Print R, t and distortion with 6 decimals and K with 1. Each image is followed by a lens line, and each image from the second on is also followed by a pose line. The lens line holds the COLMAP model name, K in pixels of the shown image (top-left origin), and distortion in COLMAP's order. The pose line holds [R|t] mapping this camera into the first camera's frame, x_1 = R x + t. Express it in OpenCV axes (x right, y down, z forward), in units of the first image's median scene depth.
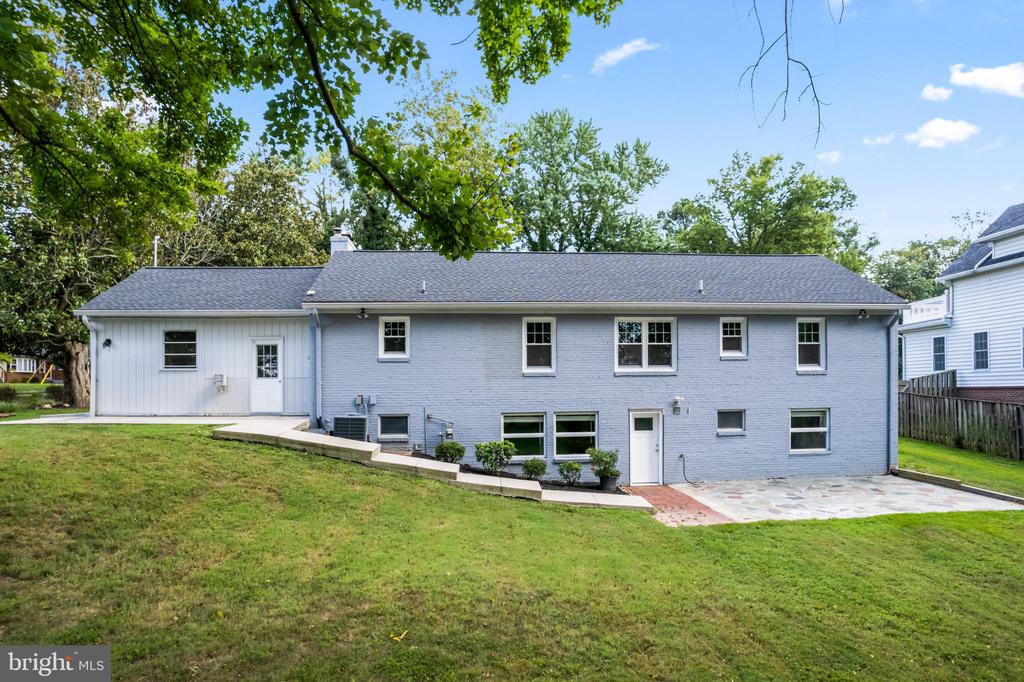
lens RADIAL K [[665.9, 0, 508.3], [0, 665.9, 375.2], [0, 0, 1]] dist [-0.031883, 0.001376]
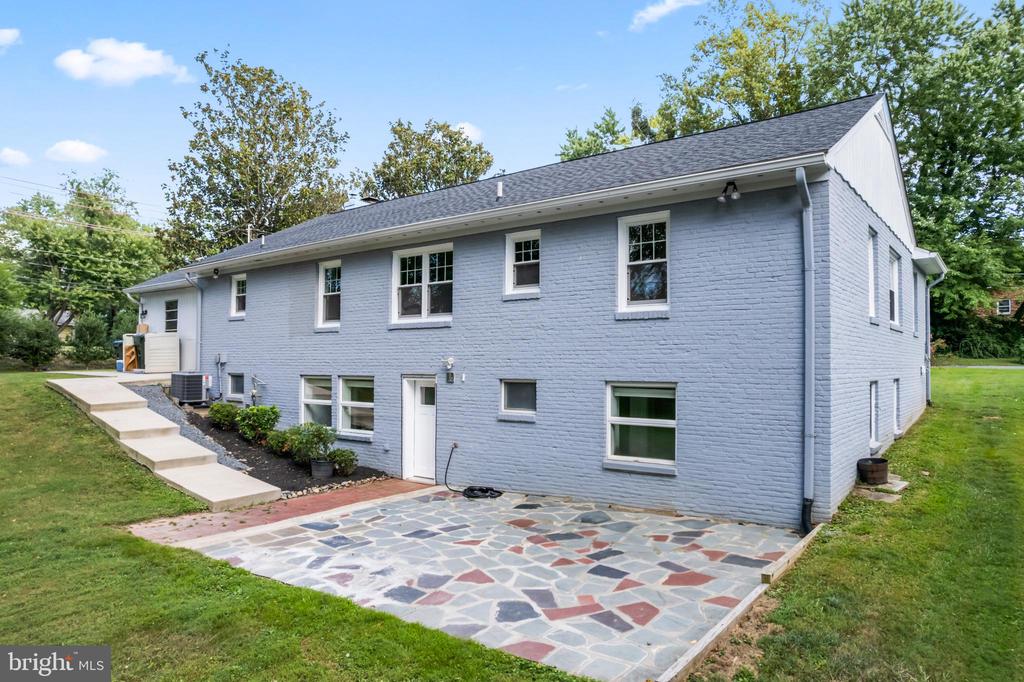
lens RADIAL K [[662.8, 0, 512.0], [0, 662.8, 341.0], [0, 0, 1]] dist [-0.022527, 0.000734]
pose [[0.731231, -0.012206, -0.682021, 0.763397], [-0.005474, 0.999703, -0.023761, 0.030807], [0.682108, 0.021108, 0.730947, 0.542925]]
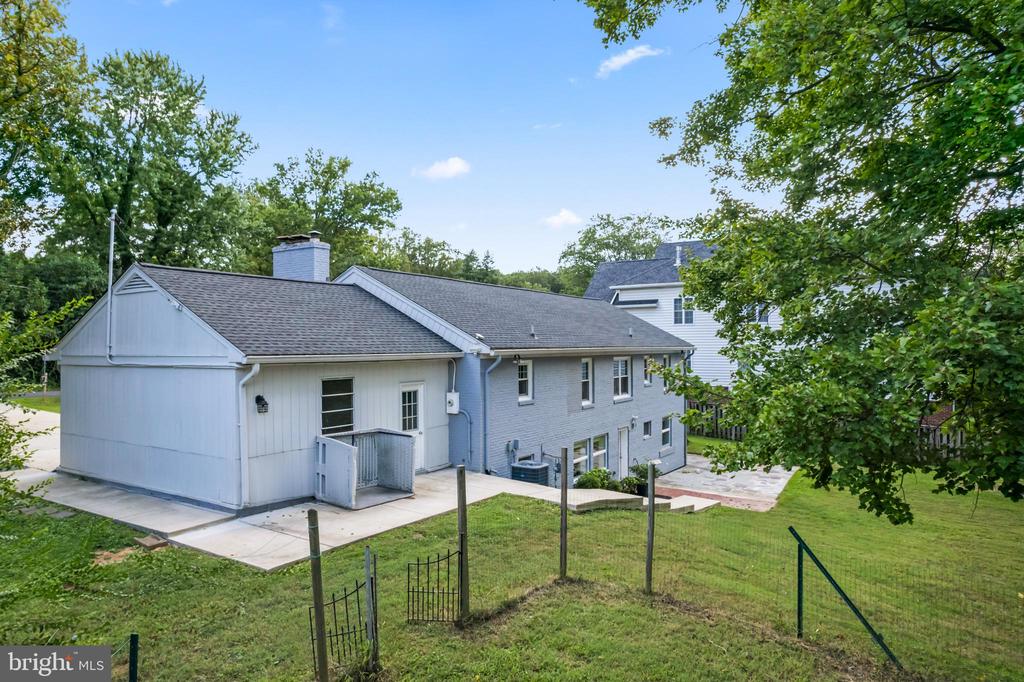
lens RADIAL K [[662.8, 0, 512.0], [0, 662.8, 341.0], [0, 0, 1]] dist [-0.022527, 0.000734]
pose [[0.609931, 0.014407, 0.792323, -0.952819], [-0.023194, 0.999731, -0.000324, -0.112335], [-0.792115, -0.018179, 0.610101, 0.383947]]
